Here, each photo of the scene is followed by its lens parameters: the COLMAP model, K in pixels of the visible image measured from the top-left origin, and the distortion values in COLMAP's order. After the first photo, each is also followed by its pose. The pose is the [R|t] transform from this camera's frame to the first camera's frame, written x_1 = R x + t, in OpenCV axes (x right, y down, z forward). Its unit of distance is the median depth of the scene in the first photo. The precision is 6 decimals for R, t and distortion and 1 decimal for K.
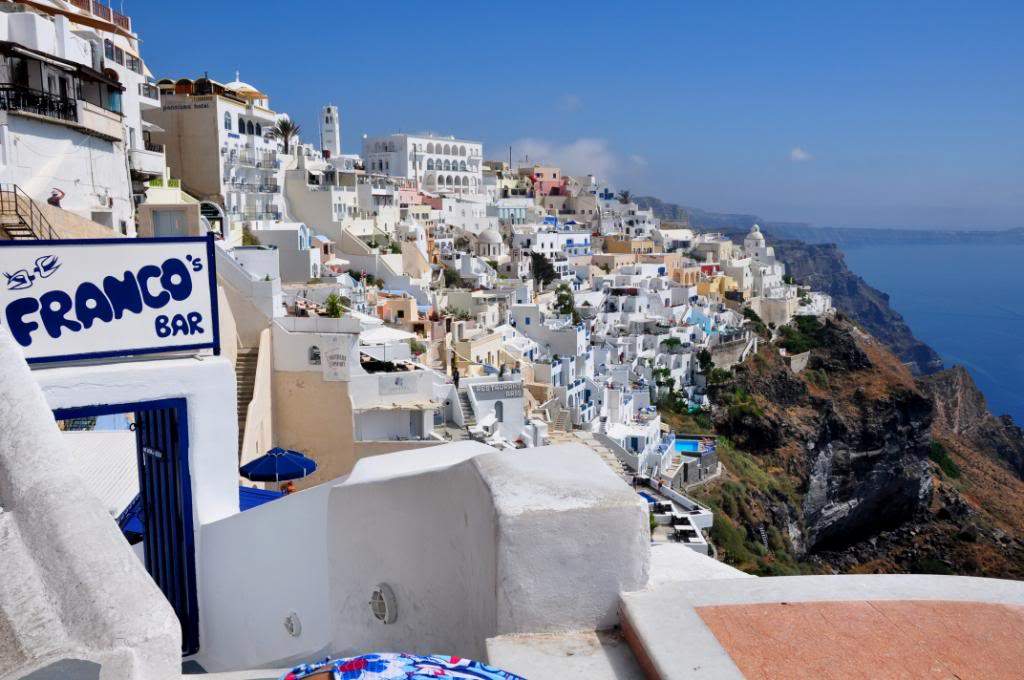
lens RADIAL K [[954.0, 0, 513.6], [0, 954.0, 345.1], [0, 0, 1]] dist [-0.042668, 0.000000]
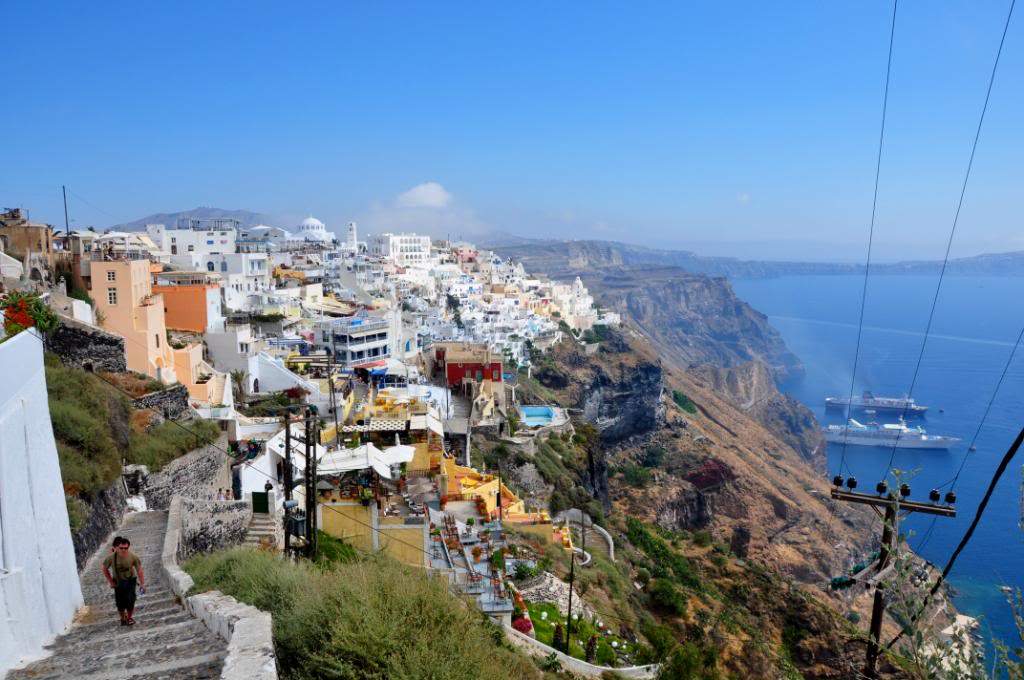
lens RADIAL K [[823.2, 0, 513.4], [0, 823.2, 338.8], [0, 0, 1]] dist [-0.120305, -0.003061]
pose [[0.999742, -0.007369, 0.021465, 0.110236], [0.007963, 0.999584, -0.027713, 0.047215], [-0.021252, 0.027876, 0.999385, -0.728910]]
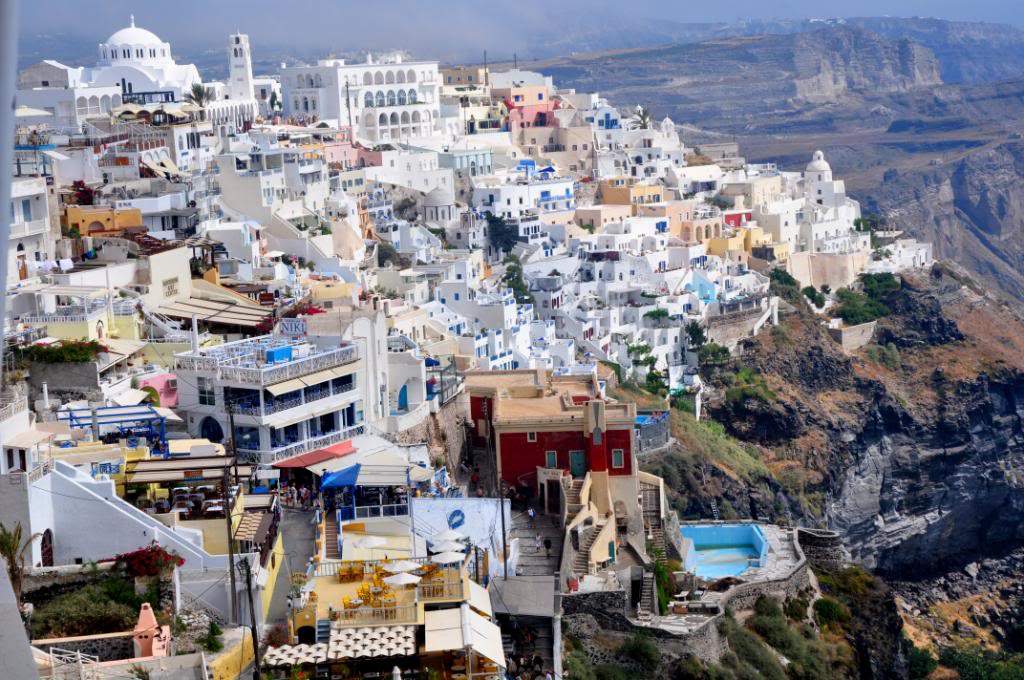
lens RADIAL K [[2097.2, 0, 516.7], [0, 2097.2, 340.2], [0, 0, 1]] dist [0.486659, 0.000000]
pose [[0.998455, -0.033570, -0.044271, 0.108539], [0.033498, 0.999436, -0.002355, 0.017570], [0.044325, 0.000868, 0.999017, -0.764232]]
